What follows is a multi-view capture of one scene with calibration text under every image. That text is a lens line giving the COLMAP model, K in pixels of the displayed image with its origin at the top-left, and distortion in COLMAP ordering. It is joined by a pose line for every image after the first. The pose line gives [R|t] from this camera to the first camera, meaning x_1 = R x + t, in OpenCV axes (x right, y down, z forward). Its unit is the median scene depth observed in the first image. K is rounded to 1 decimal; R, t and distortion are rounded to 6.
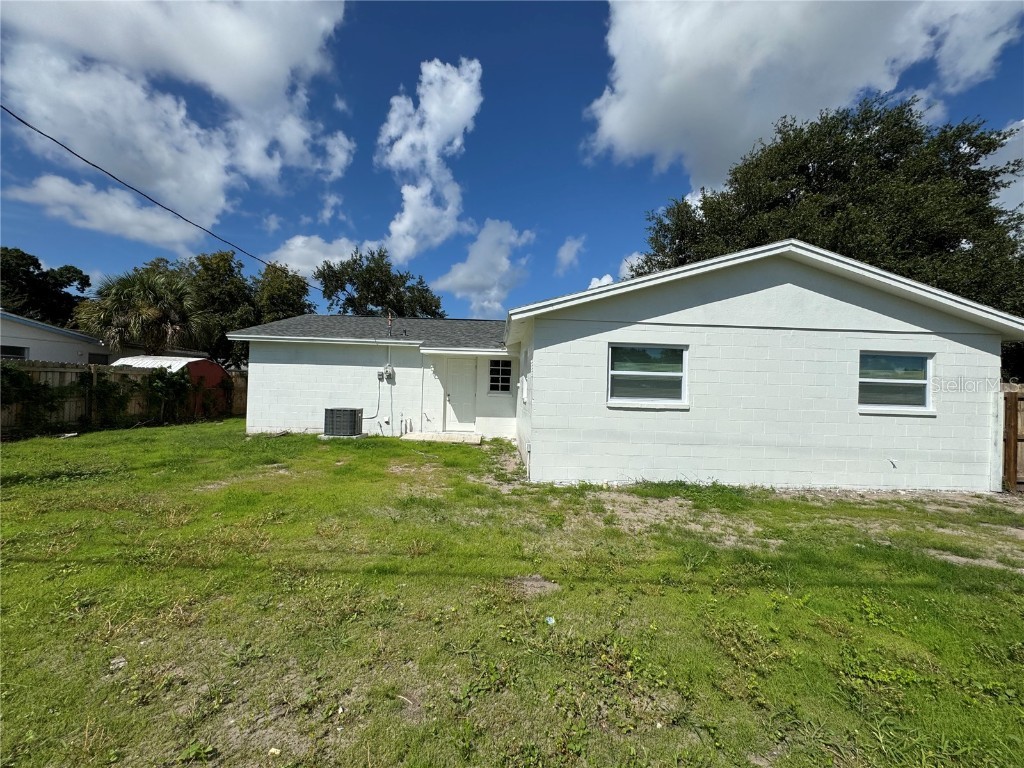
lens RADIAL K [[409.6, 0, 511.4], [0, 409.6, 383.9], [0, 0, 1]] dist [-0.002380, 0.000489]
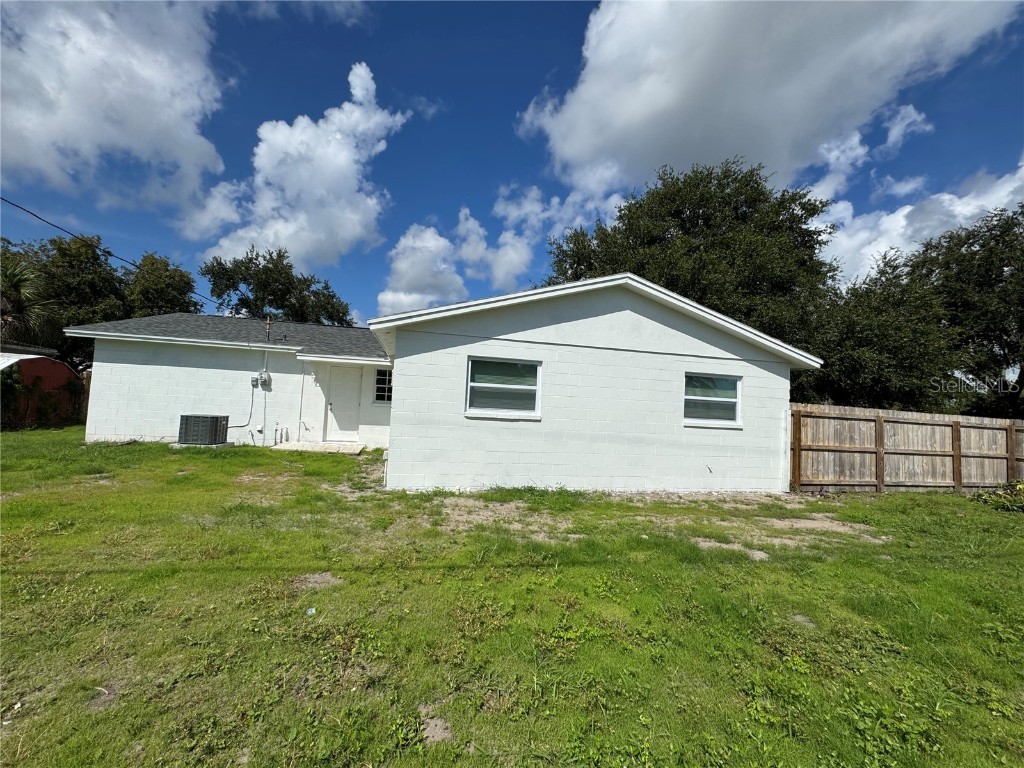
lens RADIAL K [[409.6, 0, 511.4], [0, 409.6, 383.9], [0, 0, 1]] dist [-0.002380, 0.000489]
pose [[0.983601, 0.030847, 0.177701, 0.107348], [-0.024957, 0.999066, -0.035289, 0.004155], [-0.178623, 0.030275, 0.983452, -0.040821]]
